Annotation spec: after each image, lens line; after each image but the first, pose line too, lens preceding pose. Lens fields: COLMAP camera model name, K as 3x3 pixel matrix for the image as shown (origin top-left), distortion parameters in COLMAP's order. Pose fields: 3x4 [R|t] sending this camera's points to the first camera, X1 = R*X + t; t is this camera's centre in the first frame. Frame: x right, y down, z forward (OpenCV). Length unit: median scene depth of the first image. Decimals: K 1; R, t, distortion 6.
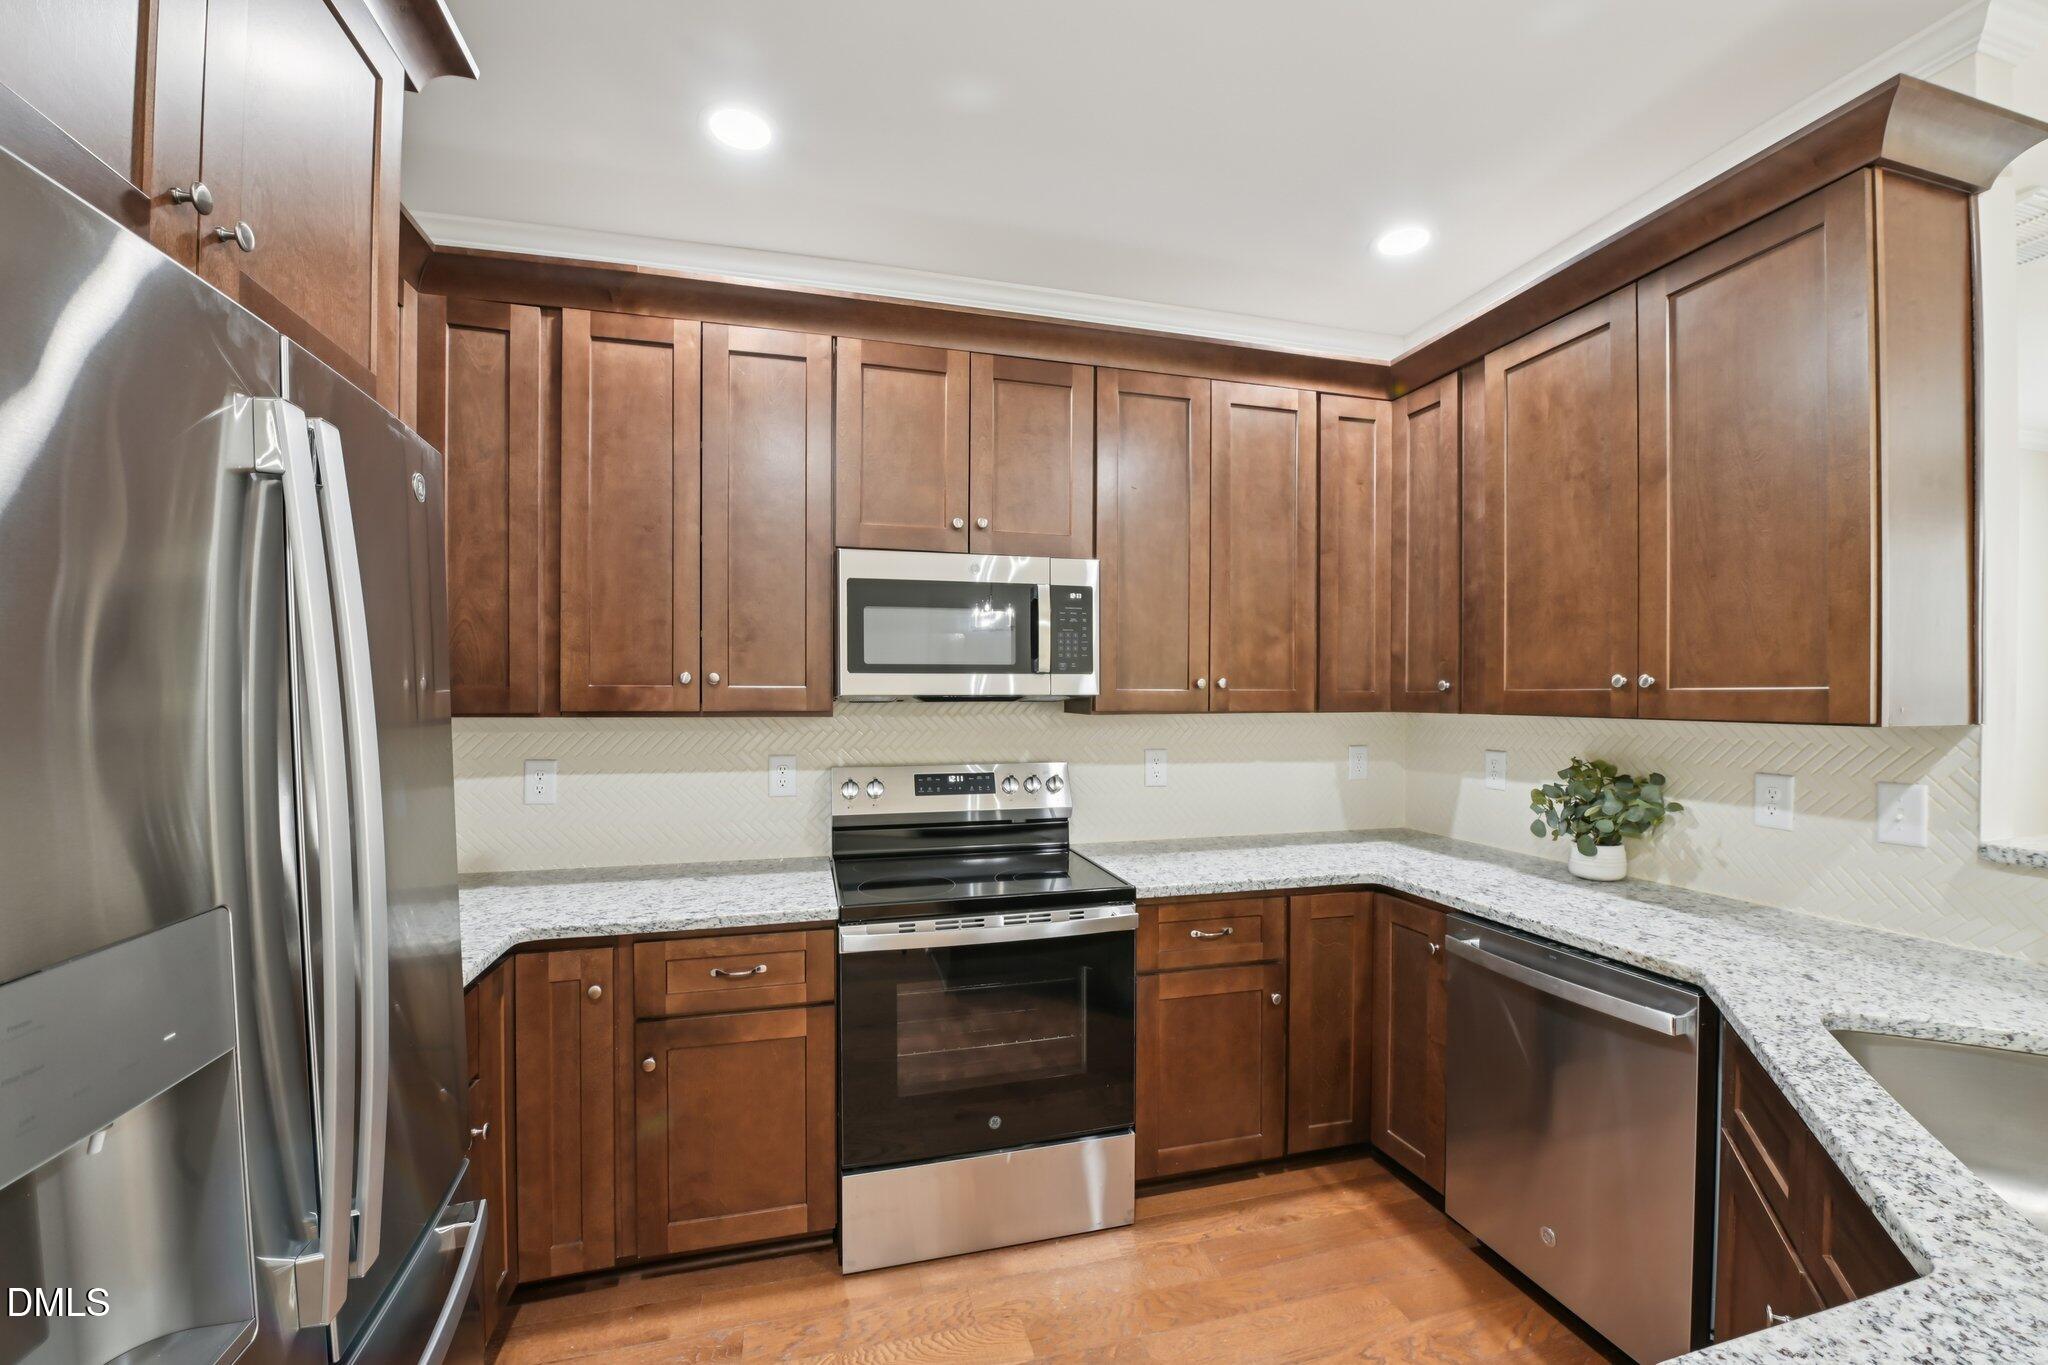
lens RADIAL K [[823.3, 0, 1029.4], [0, 823.3, 707.6], [0, 0, 1]] dist [-0.016274, -0.000541]
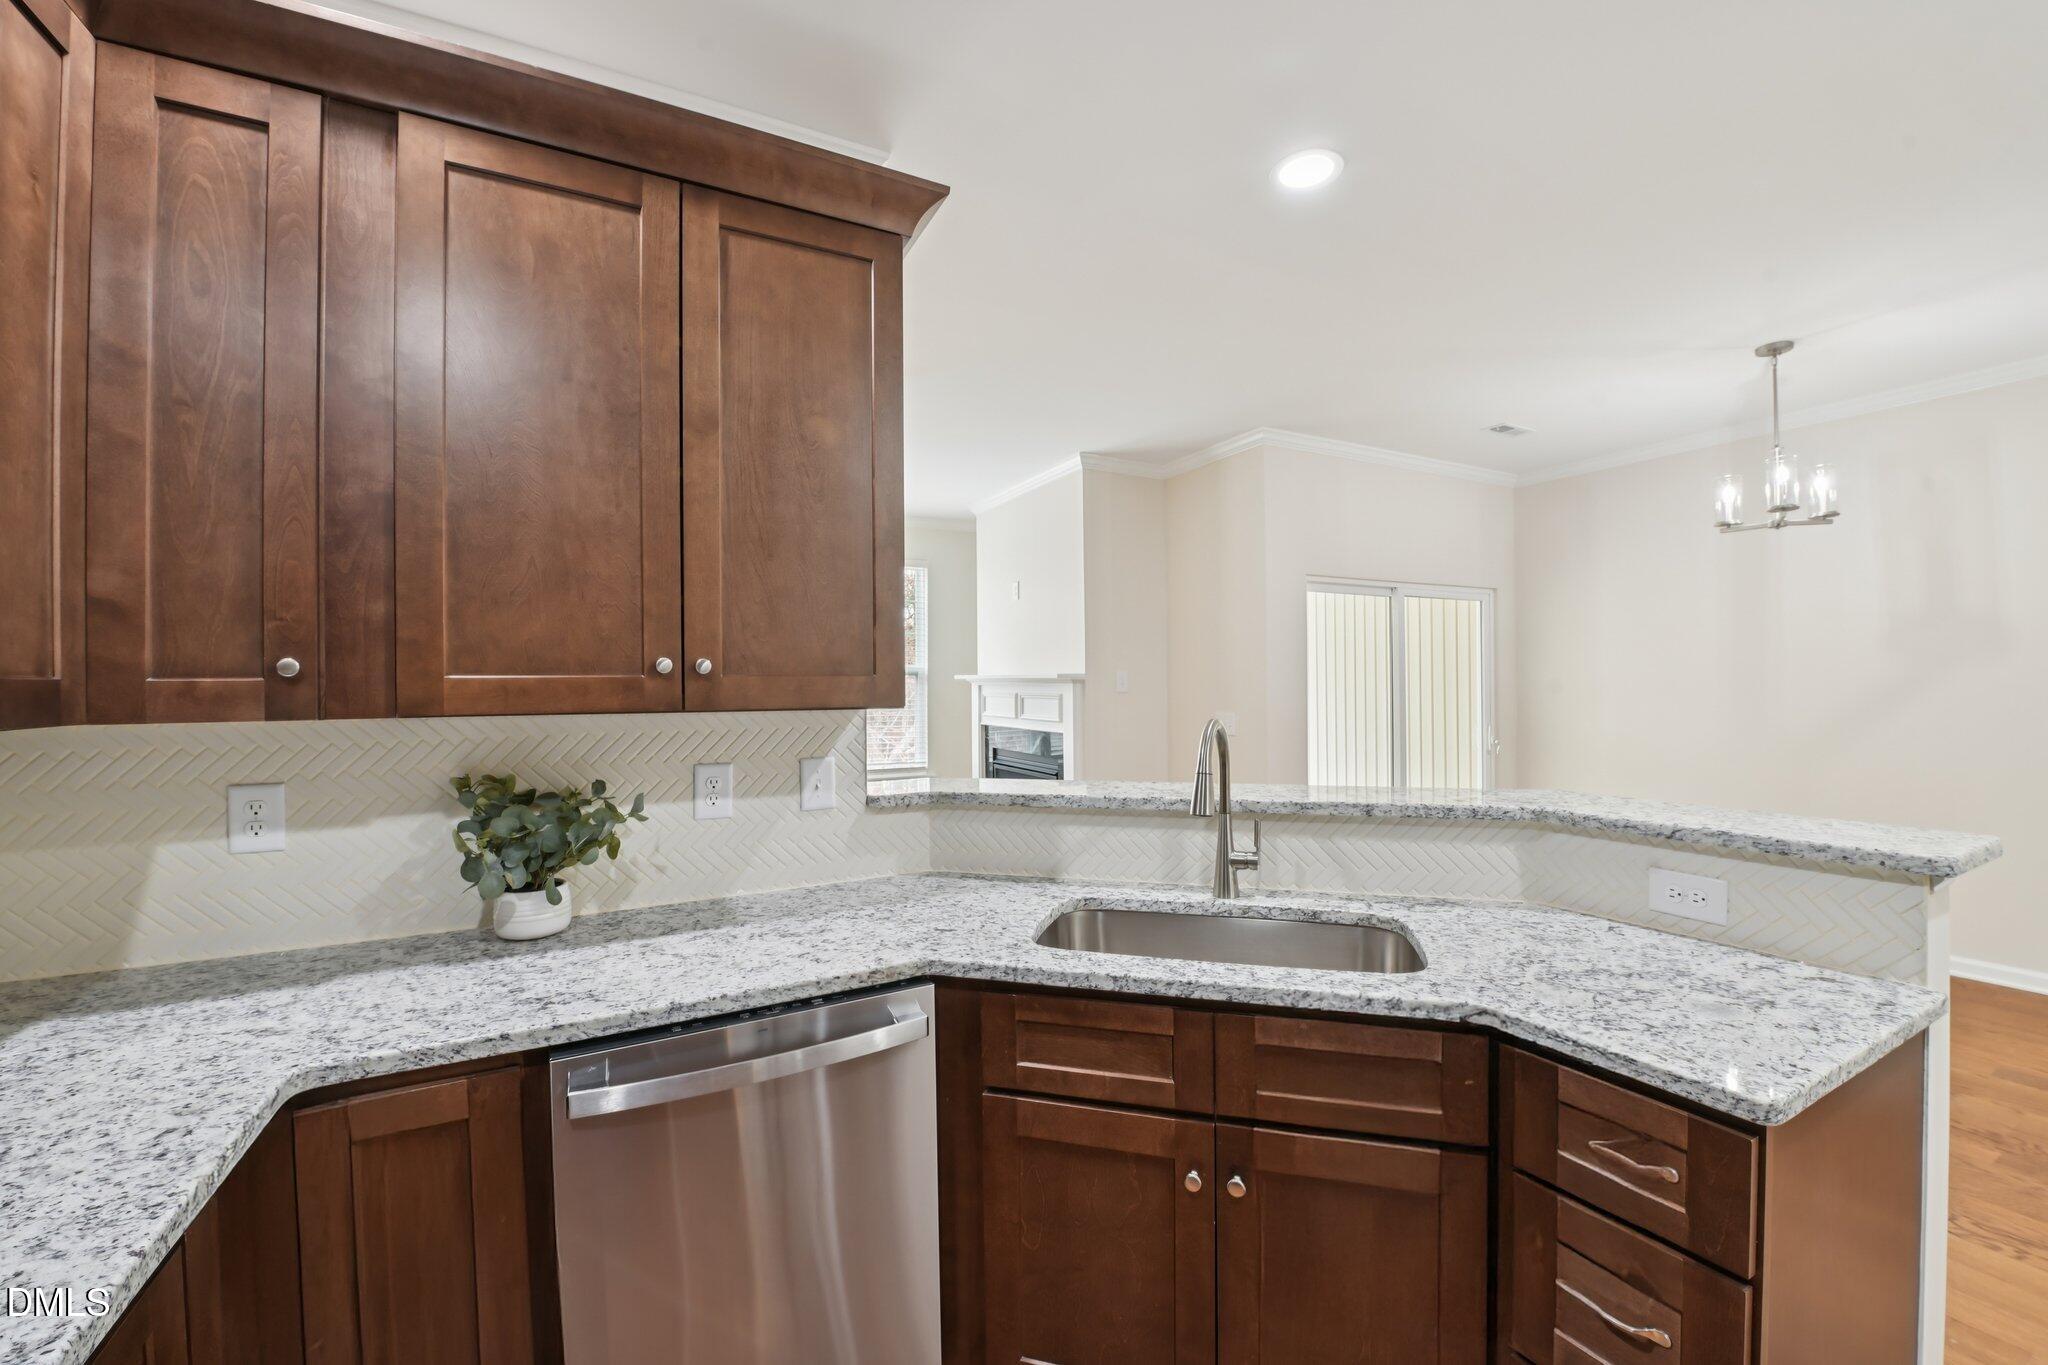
lens RADIAL K [[823.3, 0, 1025.8], [0, 823.3, 681.0], [0, 0, 1]] dist [-0.016274, -0.000541]
pose [[-0.220871, 0.004265, 0.975294, -0.120802], [0.023671, 0.999719, 0.000989, -0.008668], [-0.975016, 0.023305, -0.220910, 0.744192]]
